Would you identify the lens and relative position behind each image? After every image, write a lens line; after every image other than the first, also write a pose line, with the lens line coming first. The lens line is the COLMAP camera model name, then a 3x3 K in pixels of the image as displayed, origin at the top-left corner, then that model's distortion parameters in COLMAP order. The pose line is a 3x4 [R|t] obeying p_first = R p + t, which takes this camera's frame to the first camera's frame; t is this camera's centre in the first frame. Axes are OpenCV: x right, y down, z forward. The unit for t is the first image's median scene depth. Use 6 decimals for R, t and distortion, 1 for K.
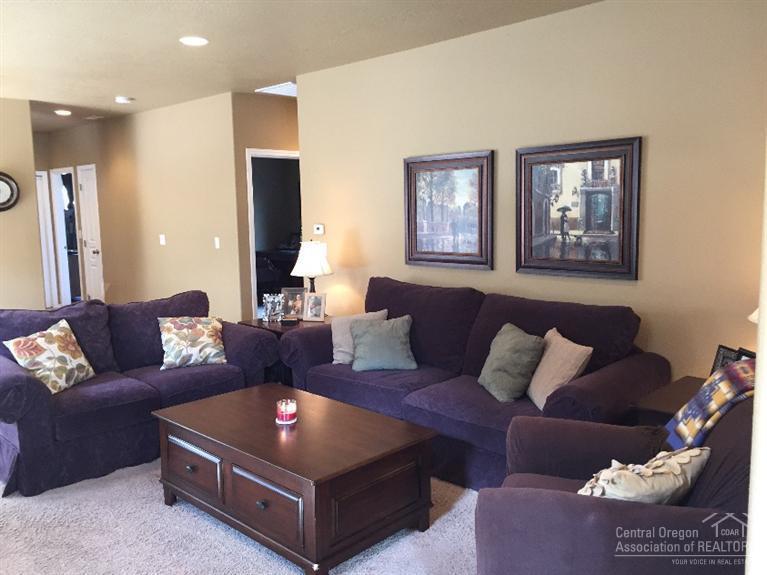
lens RADIAL K [[646.7, 0, 384.0], [0, 646.7, 286.8], [0, 0, 1]] dist [0.009759, 0.002464]
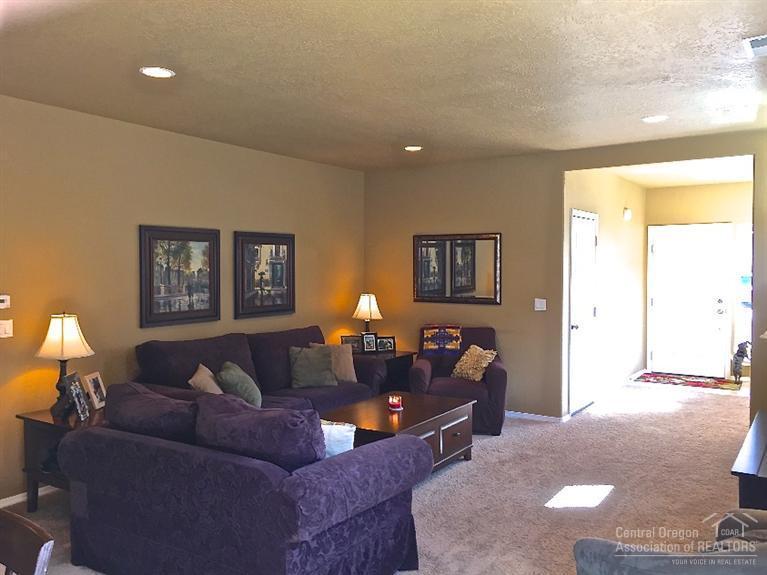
lens RADIAL K [[646.7, 0, 383.5], [0, 646.7, 286.7], [0, 0, 1]] dist [0.009759, 0.002464]
pose [[-0.229248, -0.006481, 0.973347, -1.213891], [0.133870, 0.990265, 0.038124, -0.101730], [-0.964118, 0.139041, -0.226148, 1.001989]]
